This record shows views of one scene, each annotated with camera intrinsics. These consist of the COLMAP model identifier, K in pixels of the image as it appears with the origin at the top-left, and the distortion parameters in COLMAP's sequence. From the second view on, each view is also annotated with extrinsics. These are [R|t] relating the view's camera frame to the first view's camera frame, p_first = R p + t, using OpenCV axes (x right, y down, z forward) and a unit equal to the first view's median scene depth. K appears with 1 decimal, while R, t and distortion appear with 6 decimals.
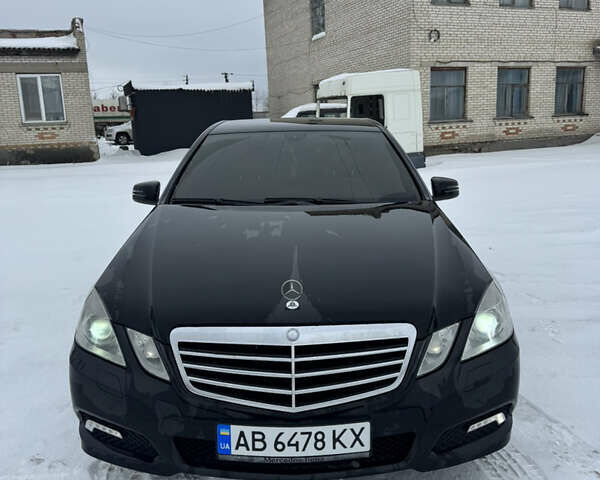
lens RADIAL K [[631.7, 0, 308.4], [0, 631.7, 239.8], [0, 0, 1]] dist [0.100133, -0.363058]
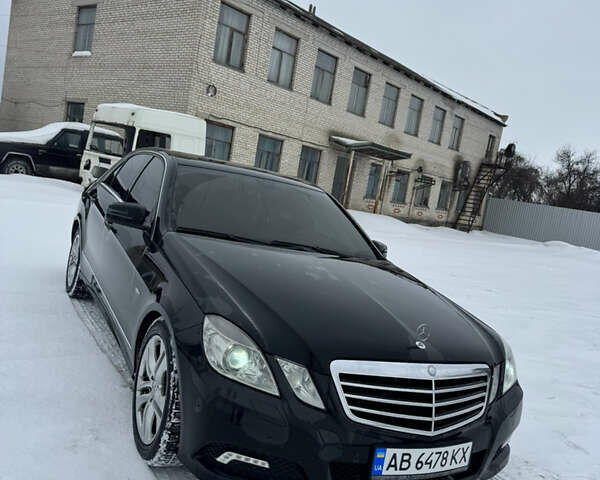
lens RADIAL K [[631.7, 0, 308.4], [0, 631.7, 239.8], [0, 0, 1]] dist [0.100133, -0.363058]
pose [[0.820879, 0.145702, 0.552204, -0.906404], [-0.110875, 0.989170, -0.096177, 0.045340], [-0.560237, 0.017724, 0.828143, 0.124332]]
